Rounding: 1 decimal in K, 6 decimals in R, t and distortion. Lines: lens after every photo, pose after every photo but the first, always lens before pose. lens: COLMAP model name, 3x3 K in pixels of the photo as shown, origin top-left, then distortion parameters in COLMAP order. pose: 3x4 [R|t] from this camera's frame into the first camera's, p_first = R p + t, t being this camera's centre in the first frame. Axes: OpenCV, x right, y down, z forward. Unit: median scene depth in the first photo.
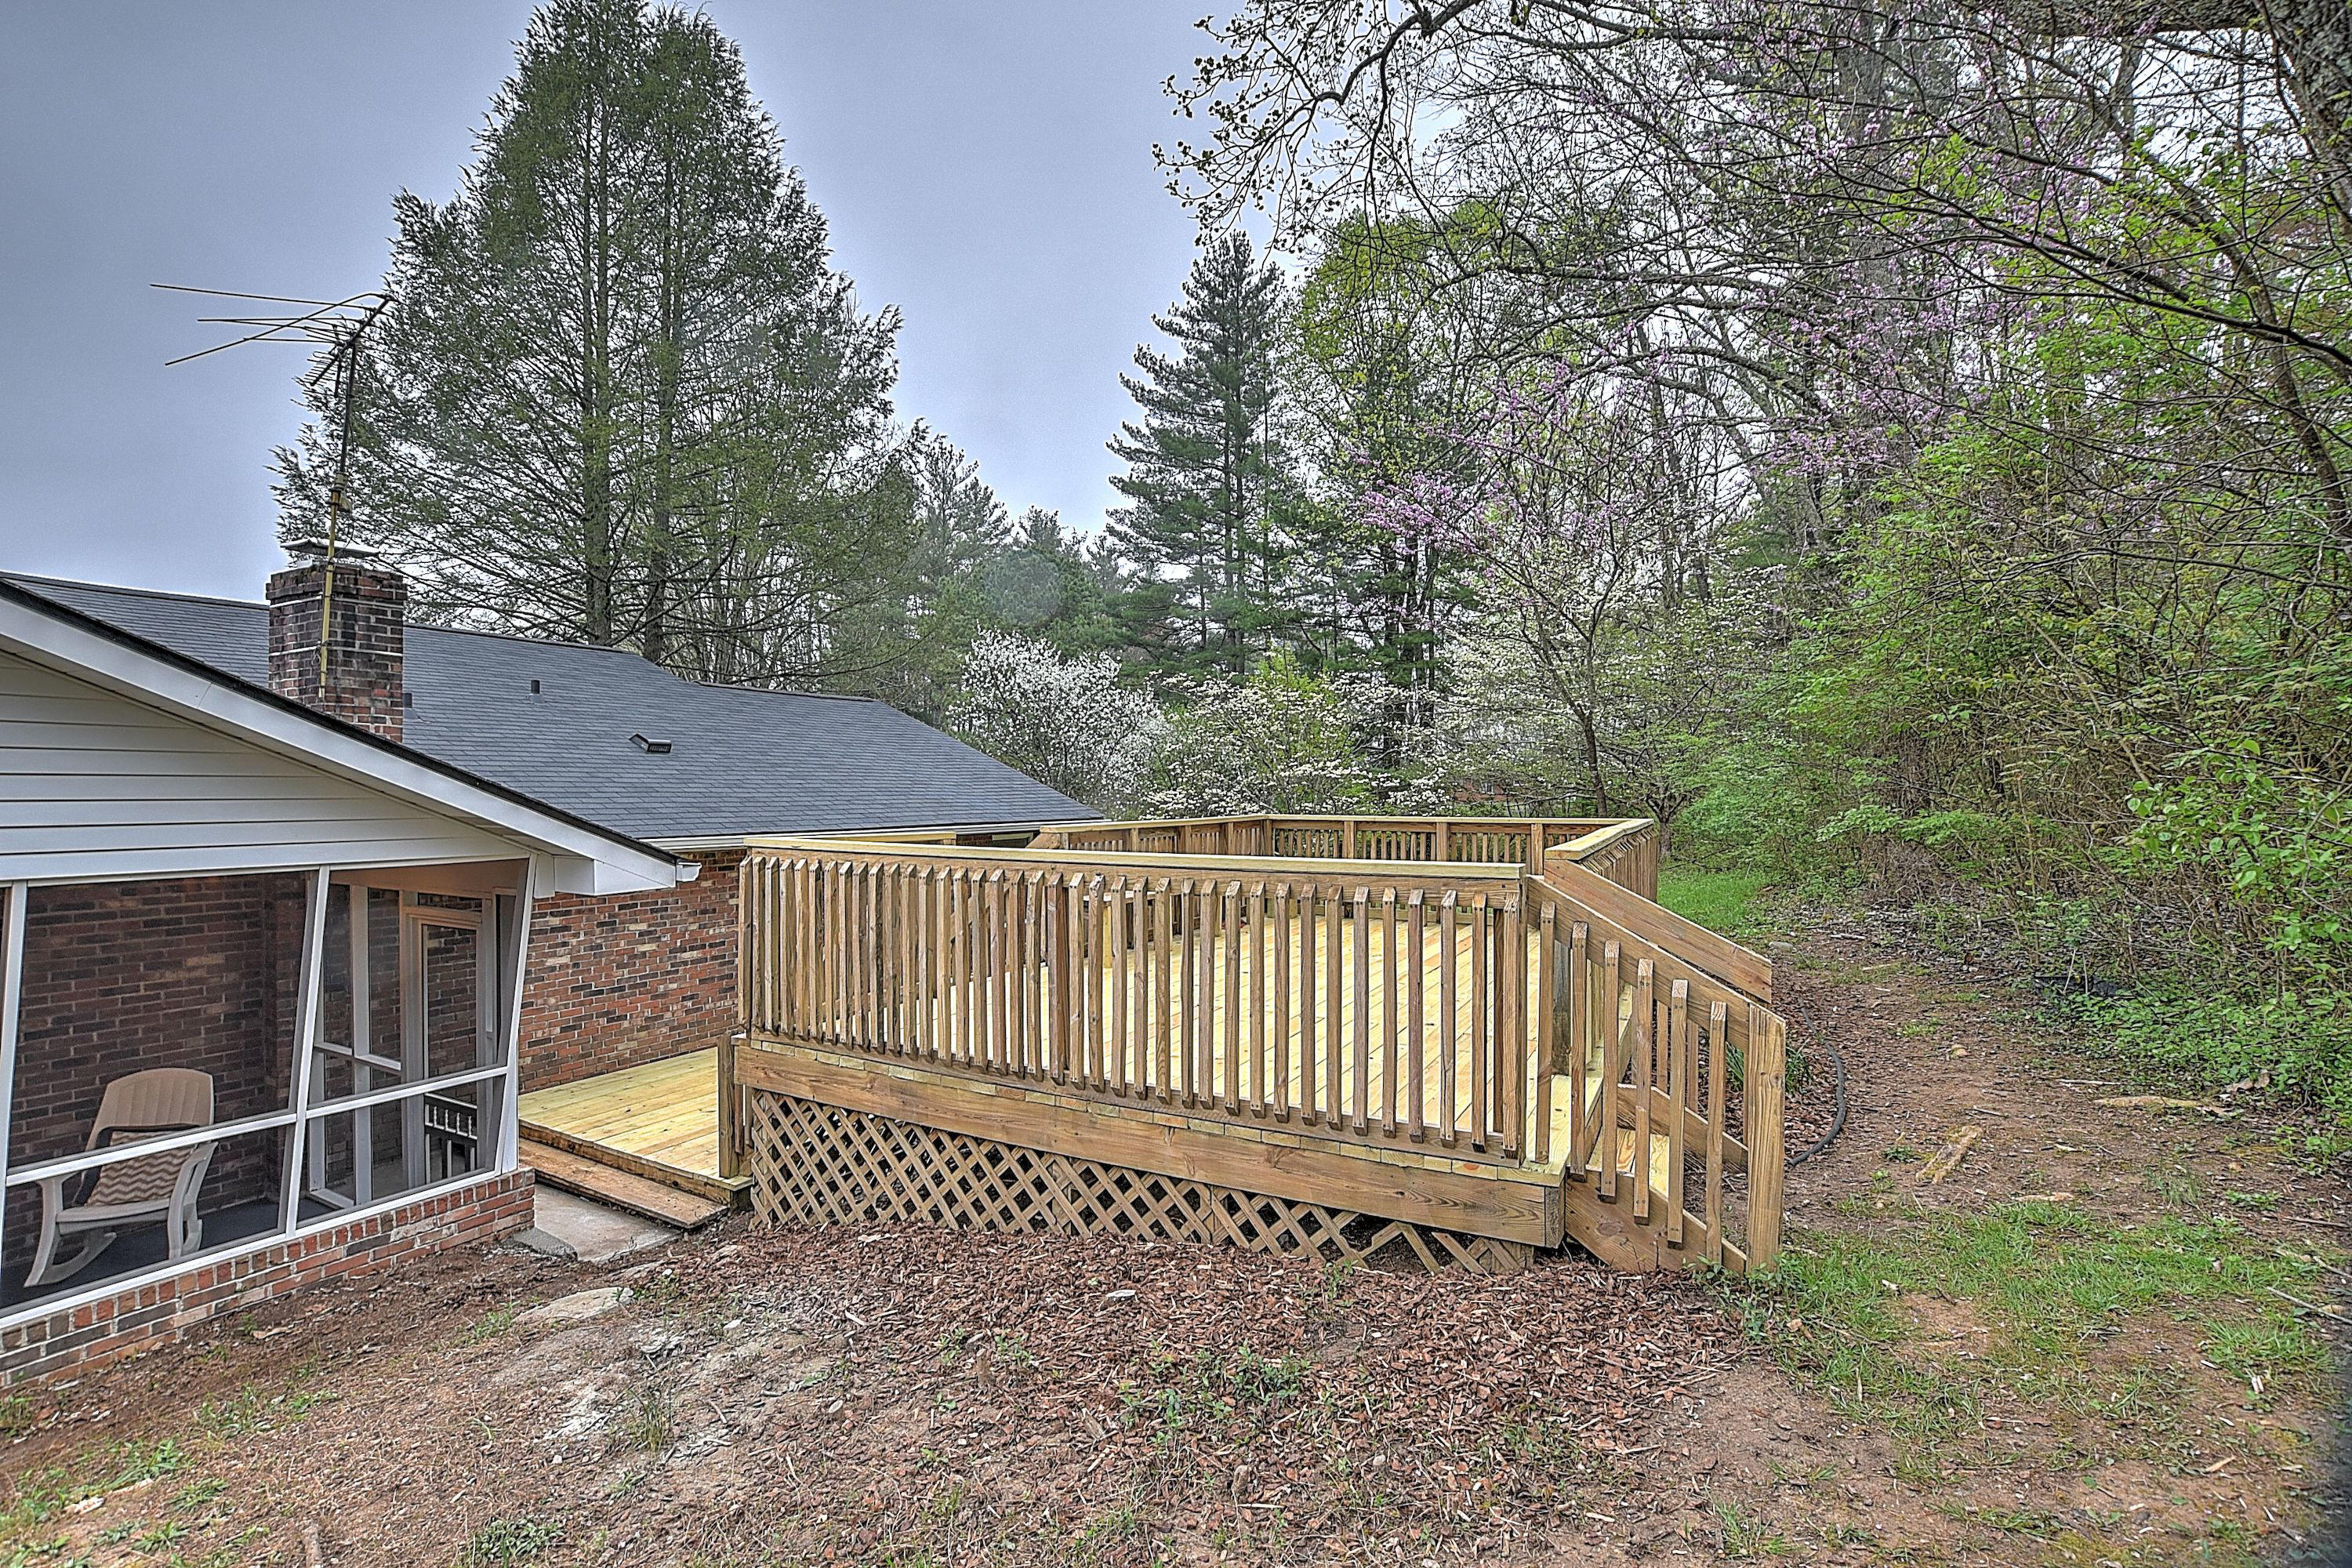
lens RADIAL K [[1053.1, 0, 1154.9], [0, 1053.1, 783.6], [0, 0, 1]] dist [-0.034138, 0.005131]
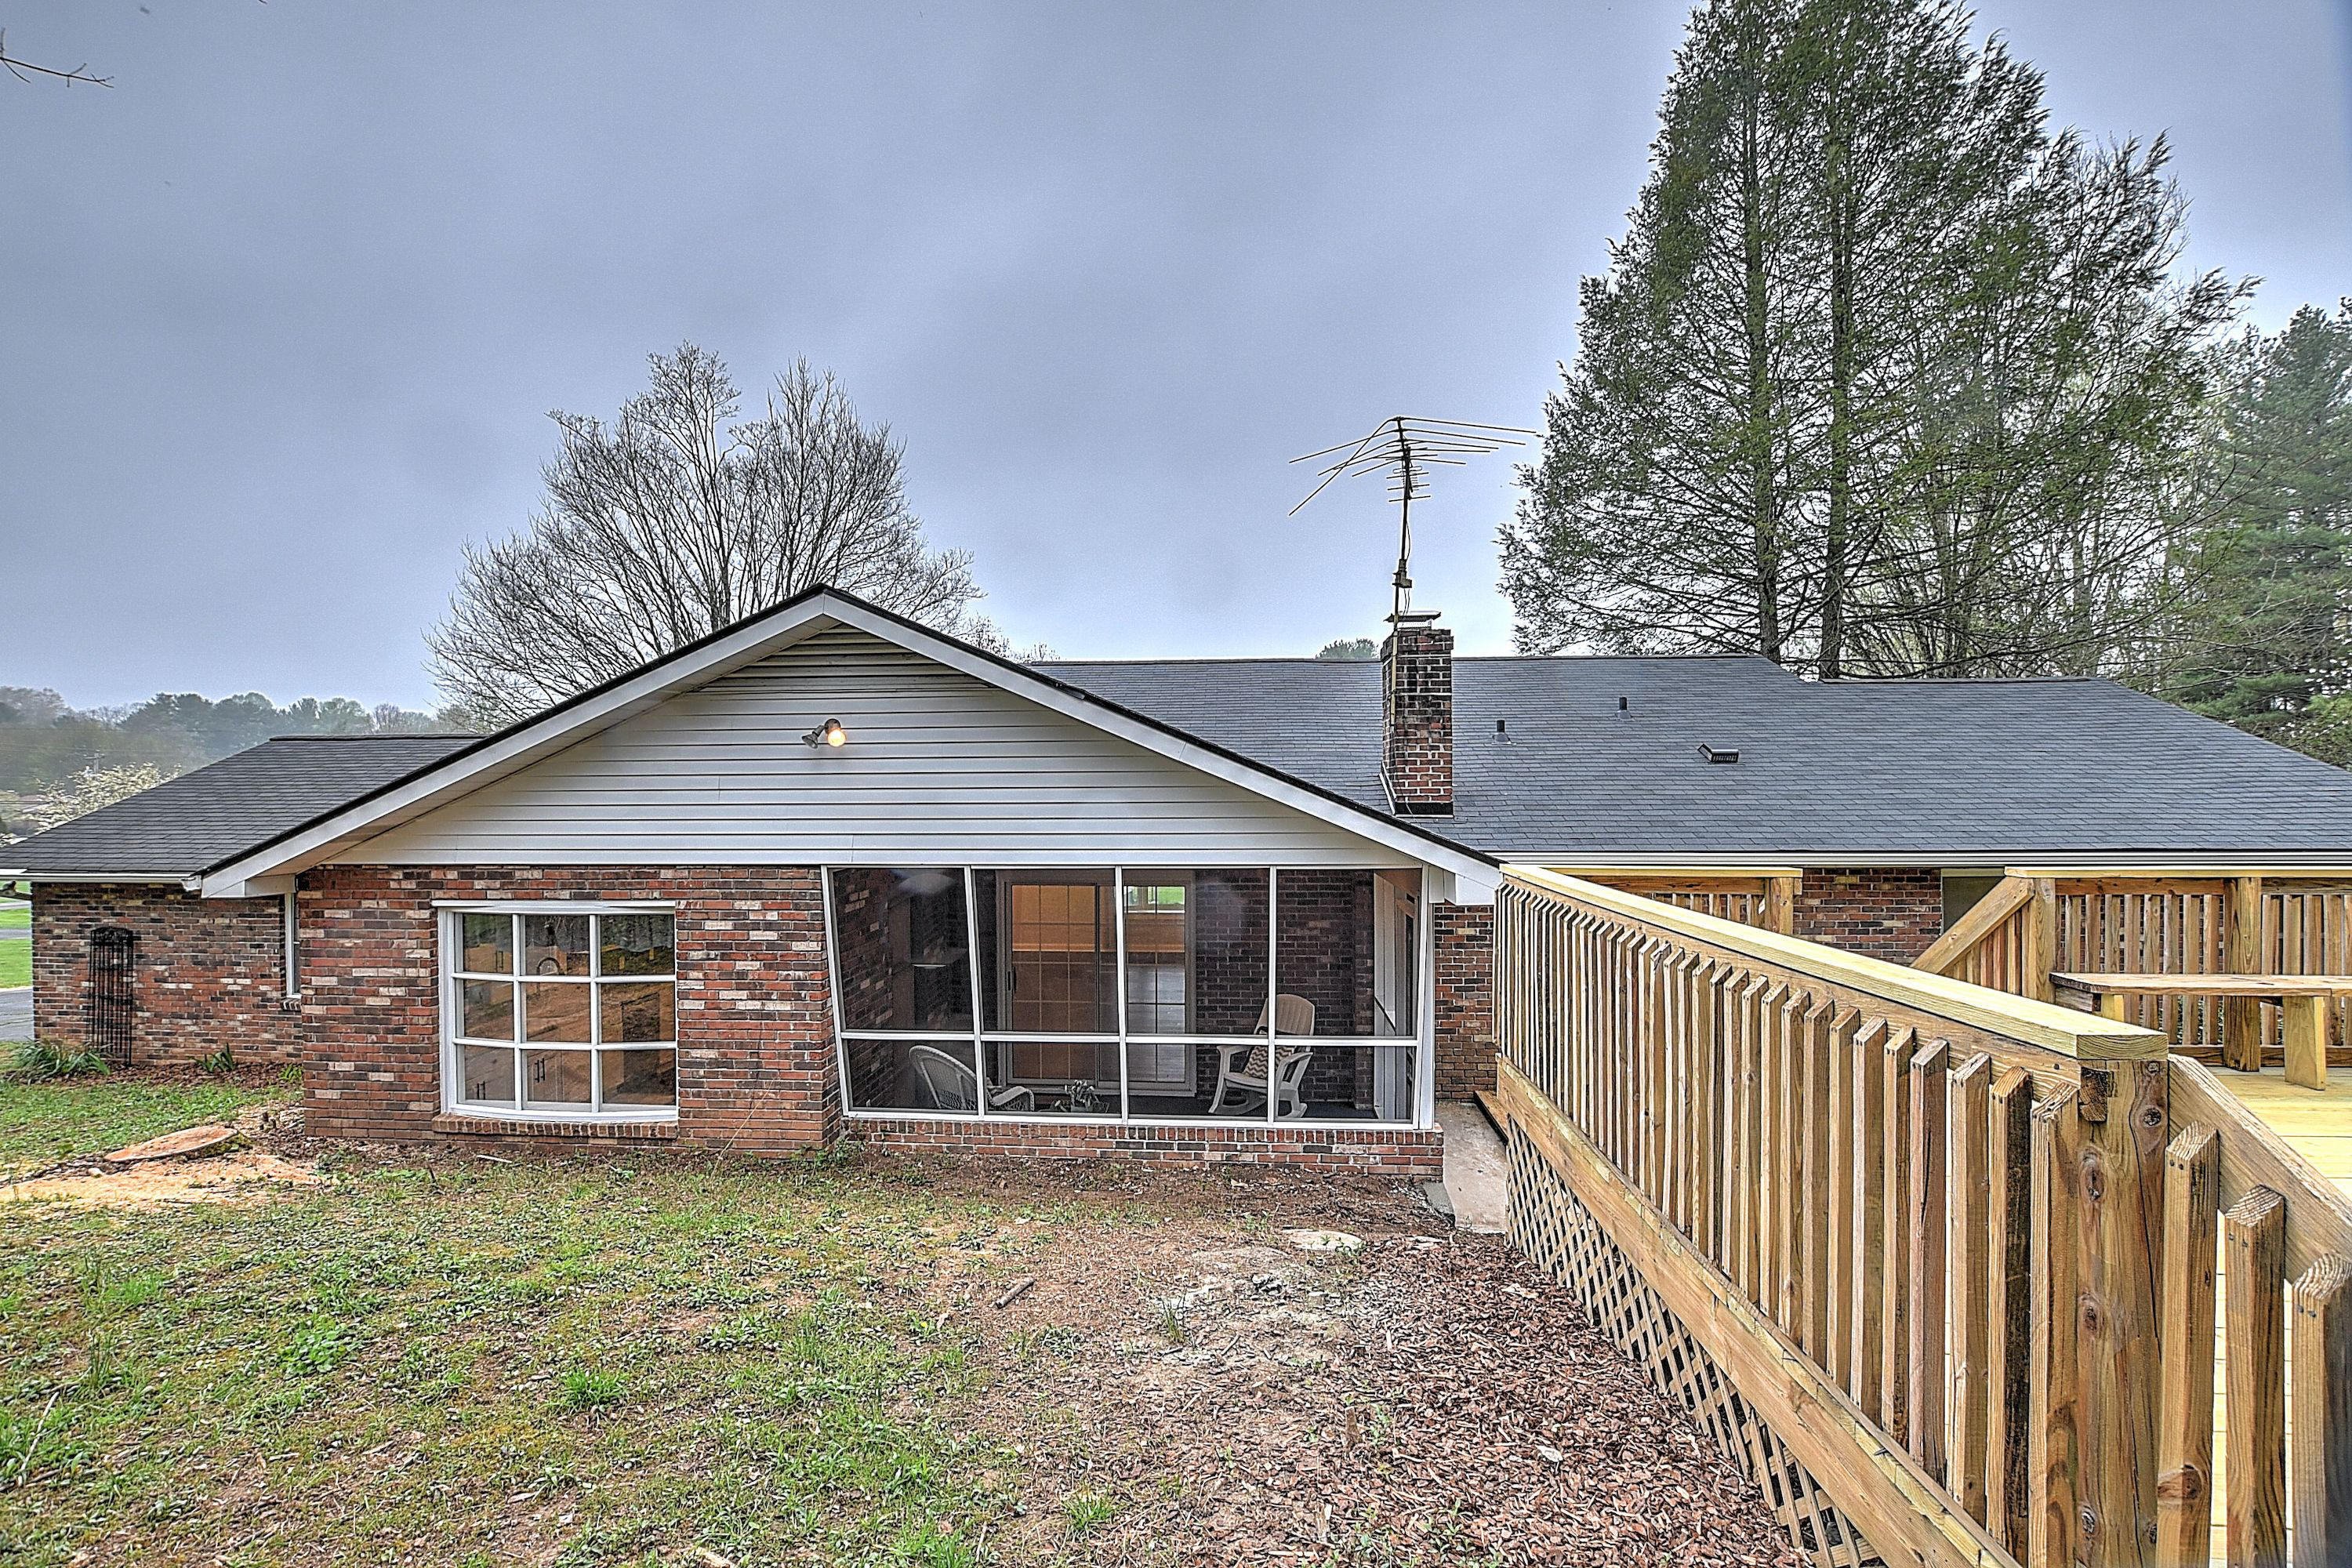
lens RADIAL K [[1053.1, 0, 1180.6], [0, 1053.1, 781.6], [0, 0, 1]] dist [-0.034138, 0.005131]
pose [[0.403000, -0.010117, -0.915144, 0.159839], [0.011015, 0.999920, -0.006203, -0.008873], [0.915134, -0.007580, 0.403080, 0.112455]]
